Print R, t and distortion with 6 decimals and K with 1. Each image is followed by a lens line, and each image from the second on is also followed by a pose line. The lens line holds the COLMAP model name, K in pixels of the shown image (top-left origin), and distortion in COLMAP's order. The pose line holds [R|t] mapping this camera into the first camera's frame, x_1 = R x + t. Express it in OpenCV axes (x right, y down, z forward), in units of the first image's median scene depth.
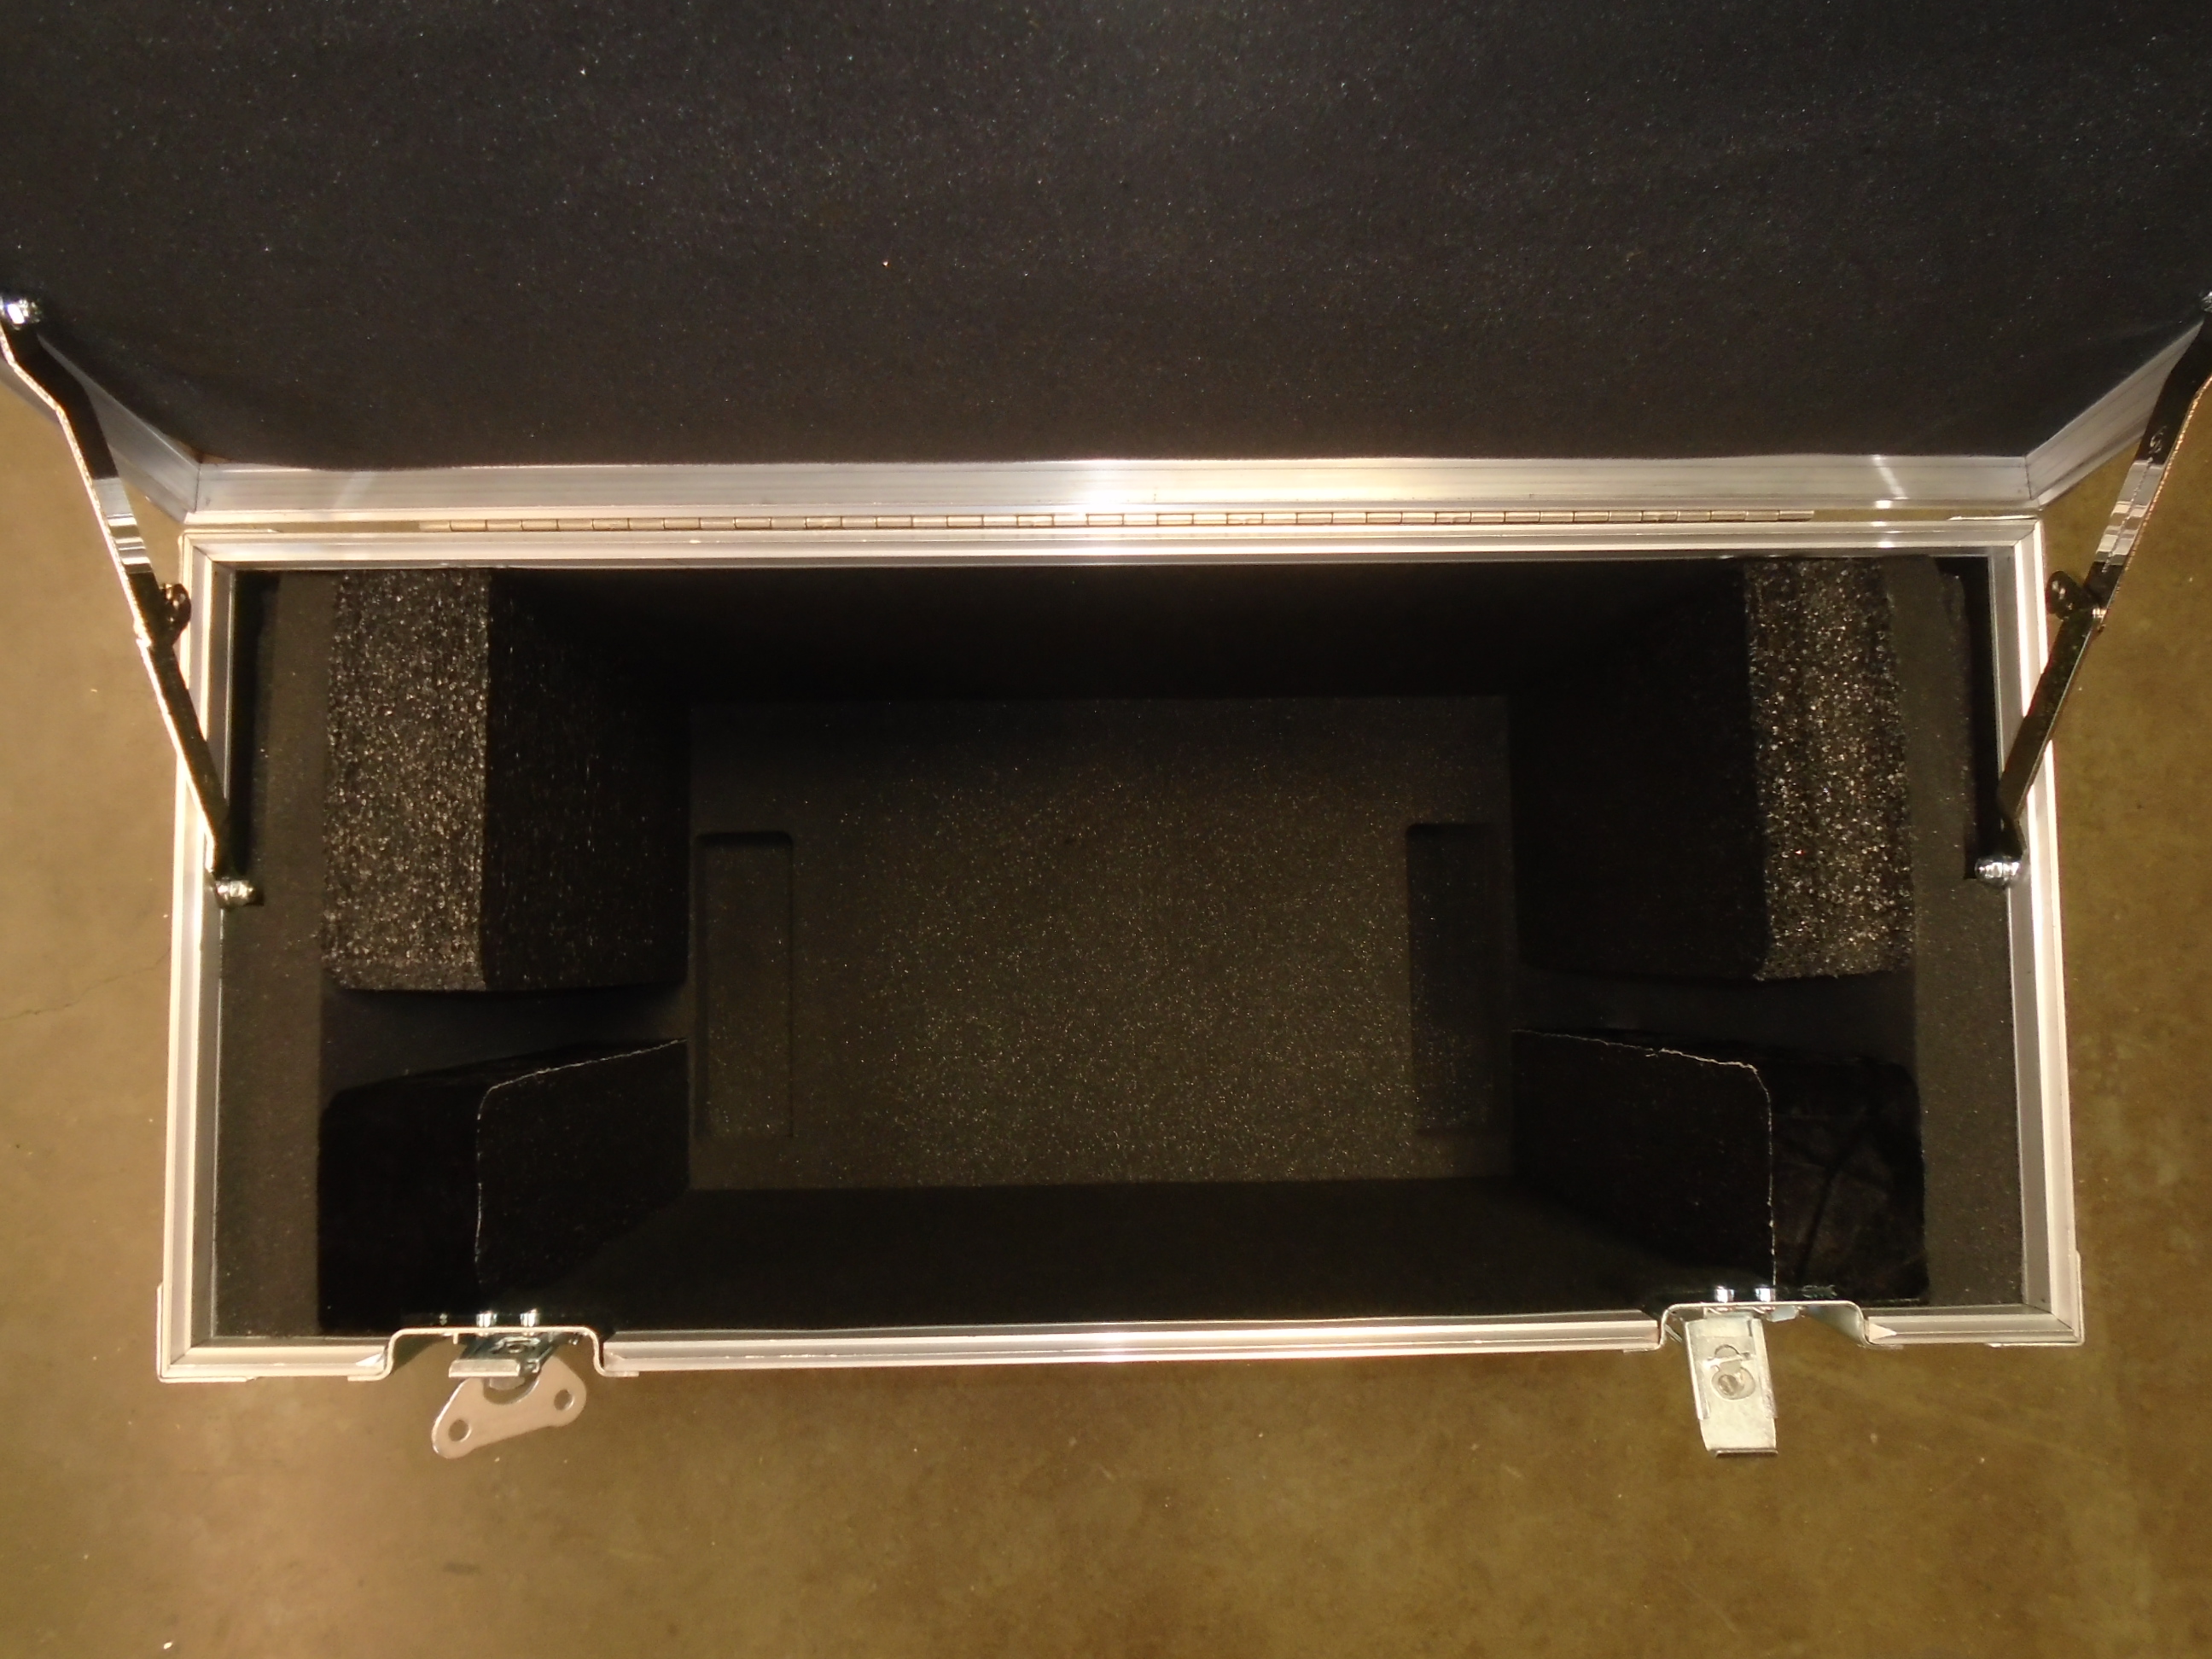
lens RADIAL K [[1682.9, 0, 1113.1], [0, 1682.9, 823.8], [0, 0, 1]] dist [-0.021381, 0.008199]
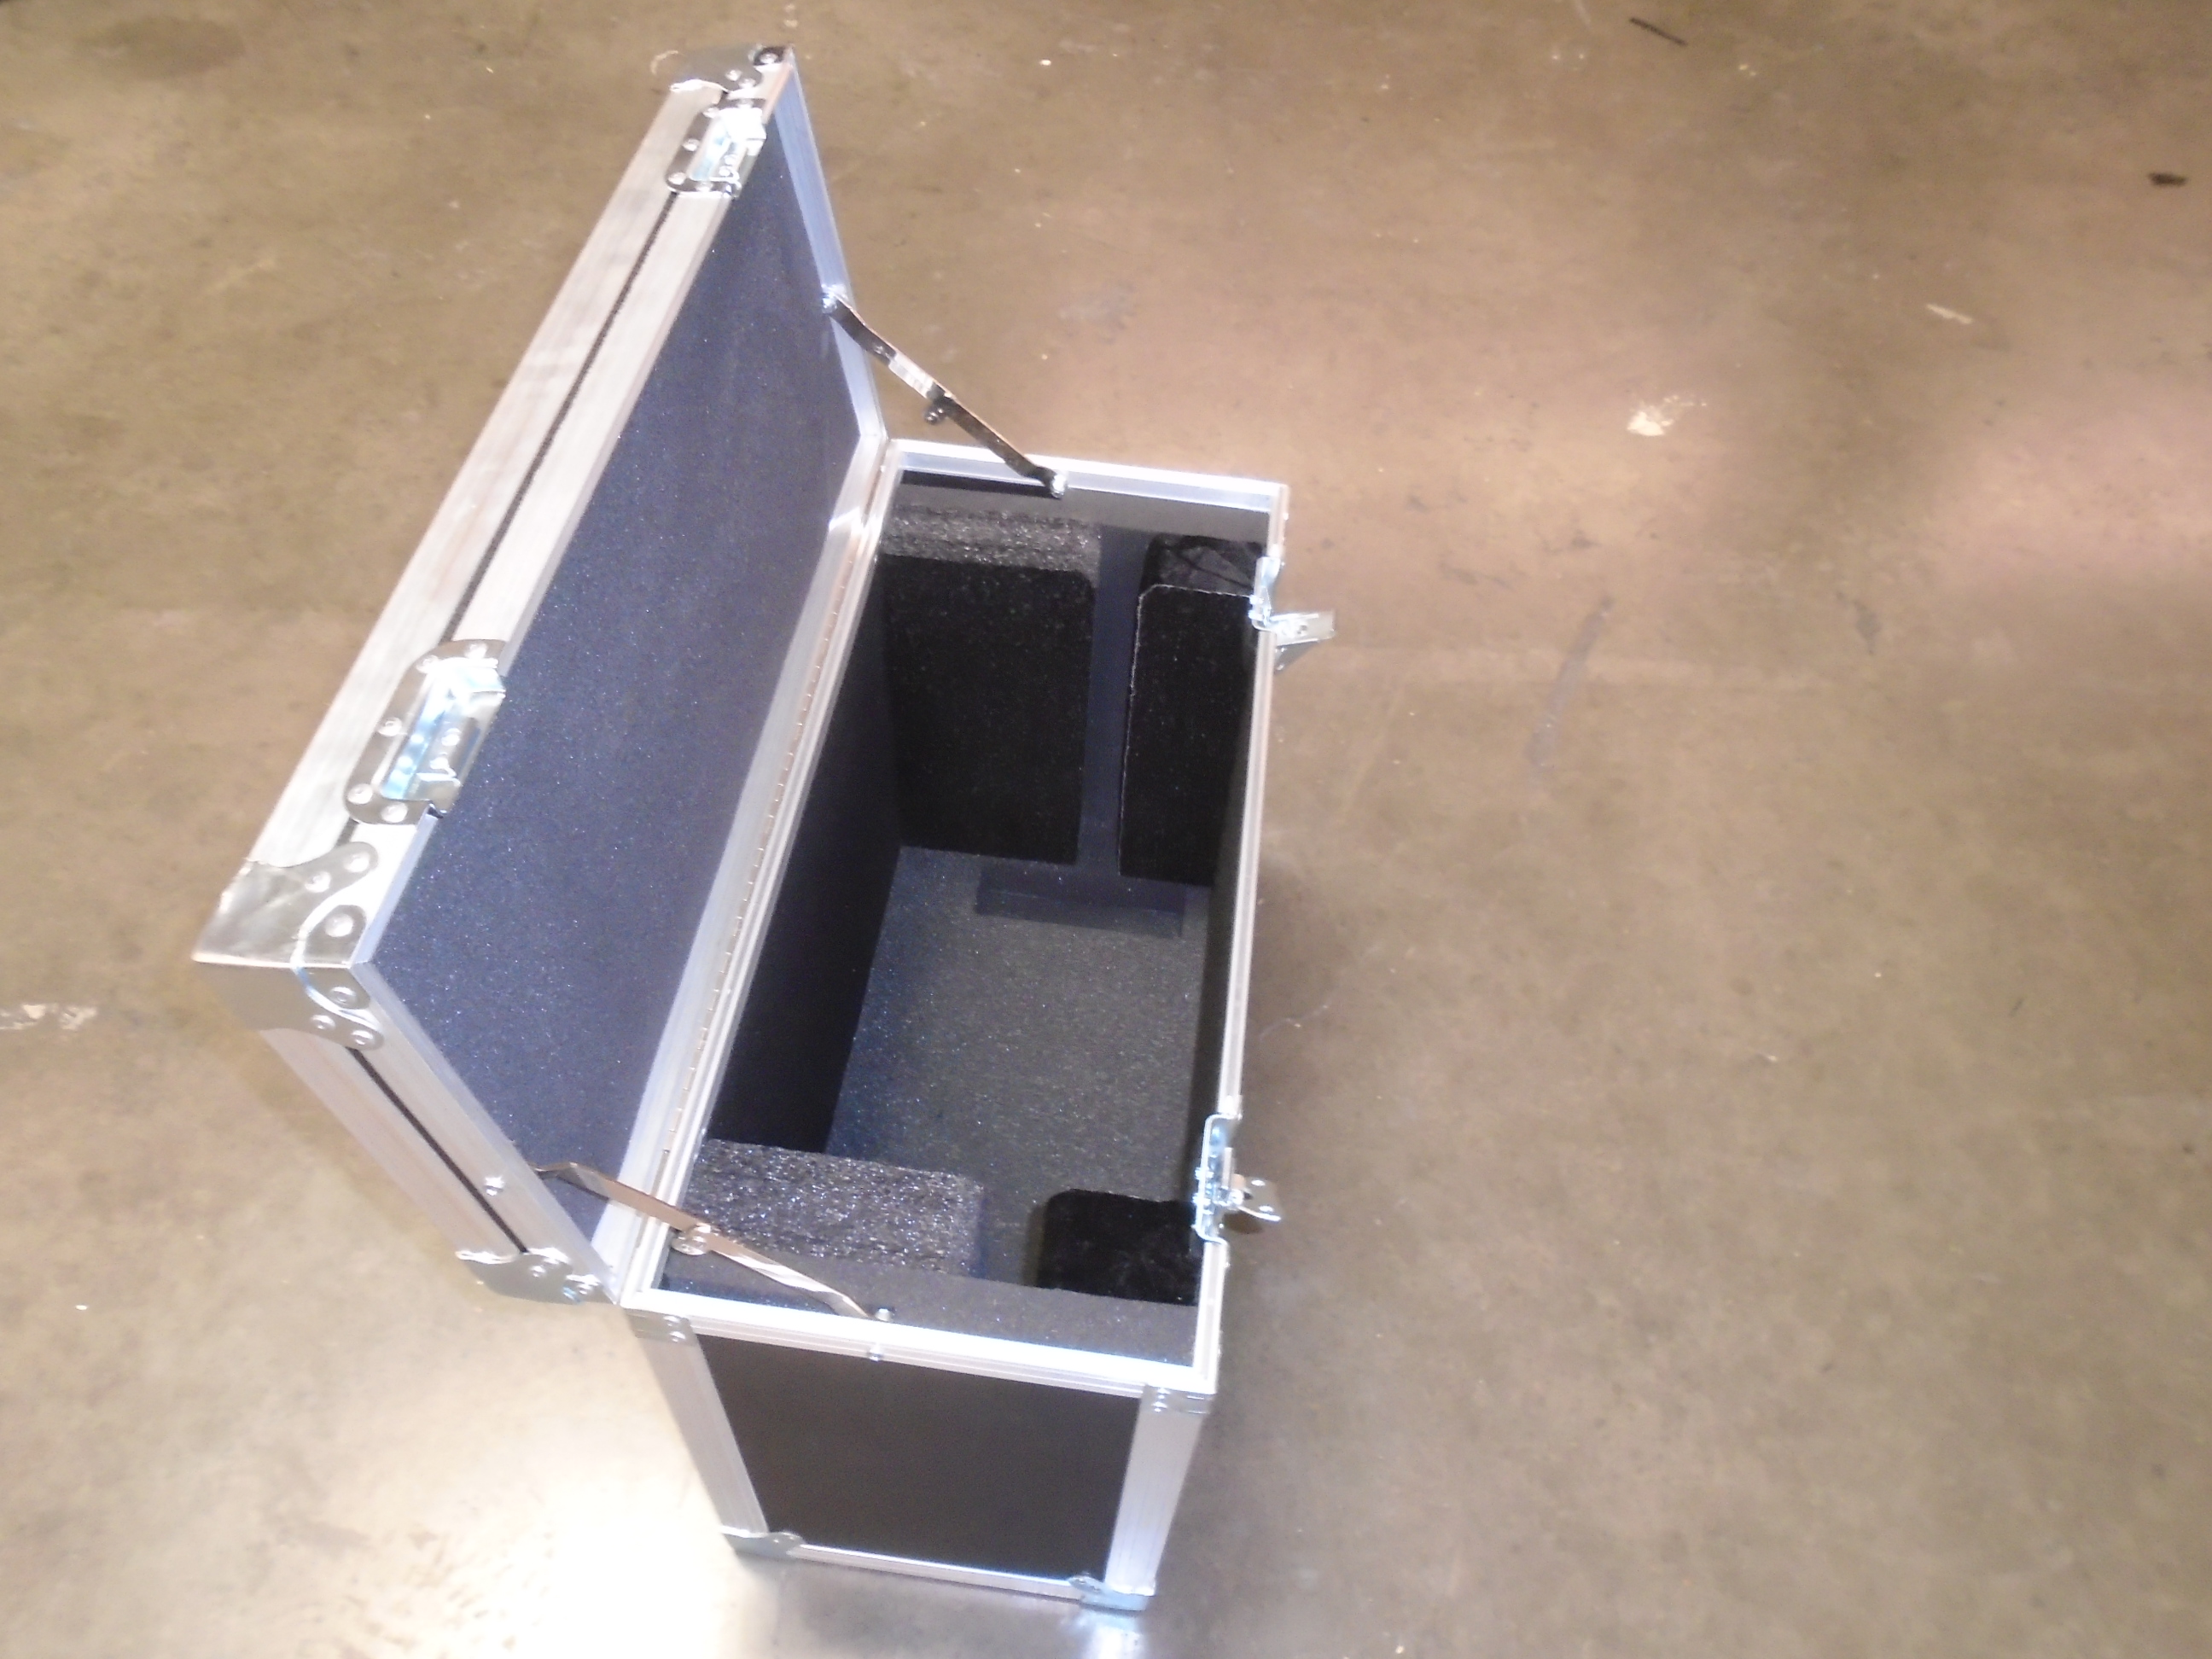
lens RADIAL K [[1682.9, 0, 1113.1], [0, 1682.9, 823.8], [0, 0, 1]] dist [-0.021381, 0.008199]
pose [[0.132993, -0.794026, 0.593158, -0.980813], [0.983557, 0.179511, 0.019775, 0.123498], [-0.122180, 0.580775, 0.804843, -0.400104]]
